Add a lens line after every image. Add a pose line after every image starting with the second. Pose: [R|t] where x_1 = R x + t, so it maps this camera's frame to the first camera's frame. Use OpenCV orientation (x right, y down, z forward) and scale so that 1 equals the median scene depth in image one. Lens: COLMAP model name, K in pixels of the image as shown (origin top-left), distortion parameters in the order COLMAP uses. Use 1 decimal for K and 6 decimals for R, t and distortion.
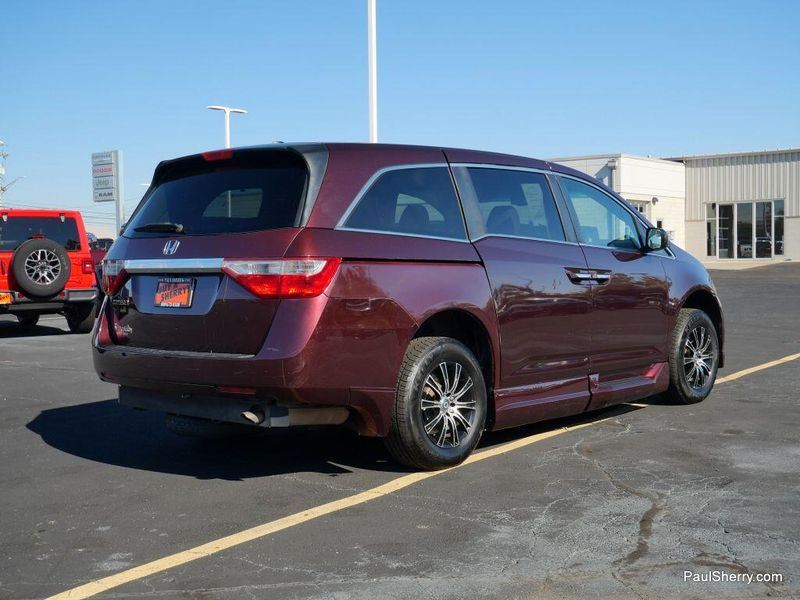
lens RADIAL K [[1073.9, 0, 417.1], [0, 1073.9, 323.8], [0, 0, 1]] dist [0.029983, 0.000000]
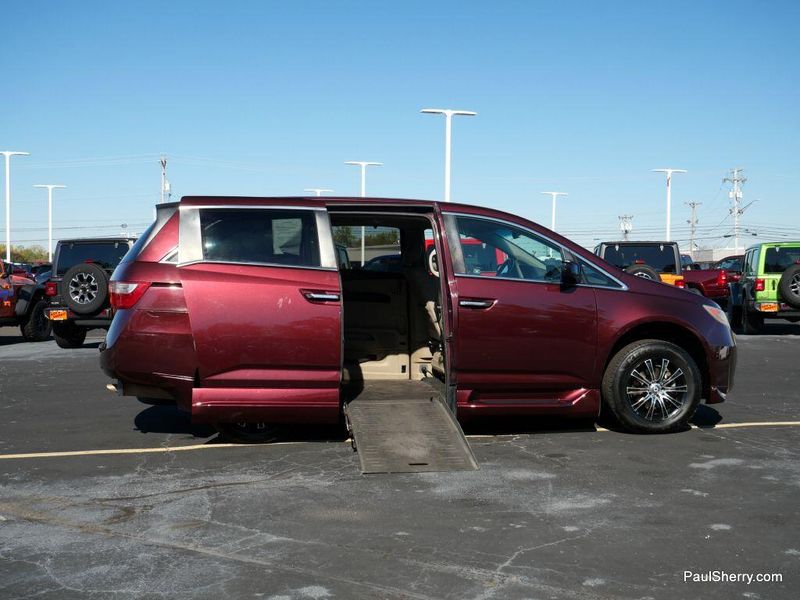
lens RADIAL K [[1073.9, 0, 408.2], [0, 1073.9, 295.1], [0, 0, 1]] dist [0.029983, 0.000000]
pose [[0.748900, 0.026058, -0.662171, 1.049340], [-0.055301, 0.998199, -0.023262, -0.027540], [0.660372, 0.054040, 0.748992, 0.136918]]
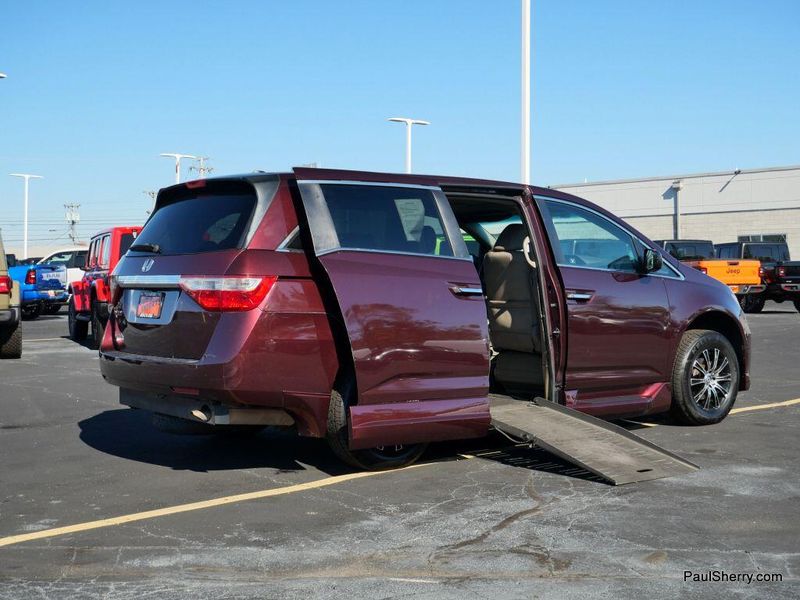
lens RADIAL K [[1174.5, 0, 427.0], [0, 1174.5, 304.3], [0, 0, 1]] dist [0.029304, 0.000000]
pose [[0.981749, 0.013958, -0.189666, 0.294229], [-0.020866, 0.999188, -0.034472, 0.007173], [0.189031, 0.037800, 0.981243, -0.166209]]
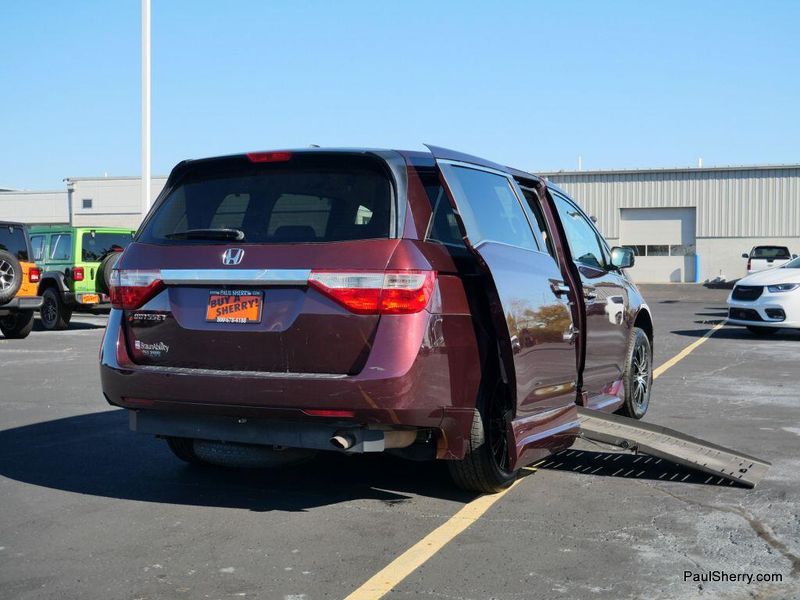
lens RADIAL K [[1174.5, 0, 428.6], [0, 1174.5, 329.1], [0, 0, 1]] dist [0.029304, 0.000000]
pose [[0.960282, 0.003163, 0.279012, -0.339263], [0.001251, 0.999877, -0.015642, 0.005503], [-0.279027, 0.015369, 0.960160, 0.004047]]
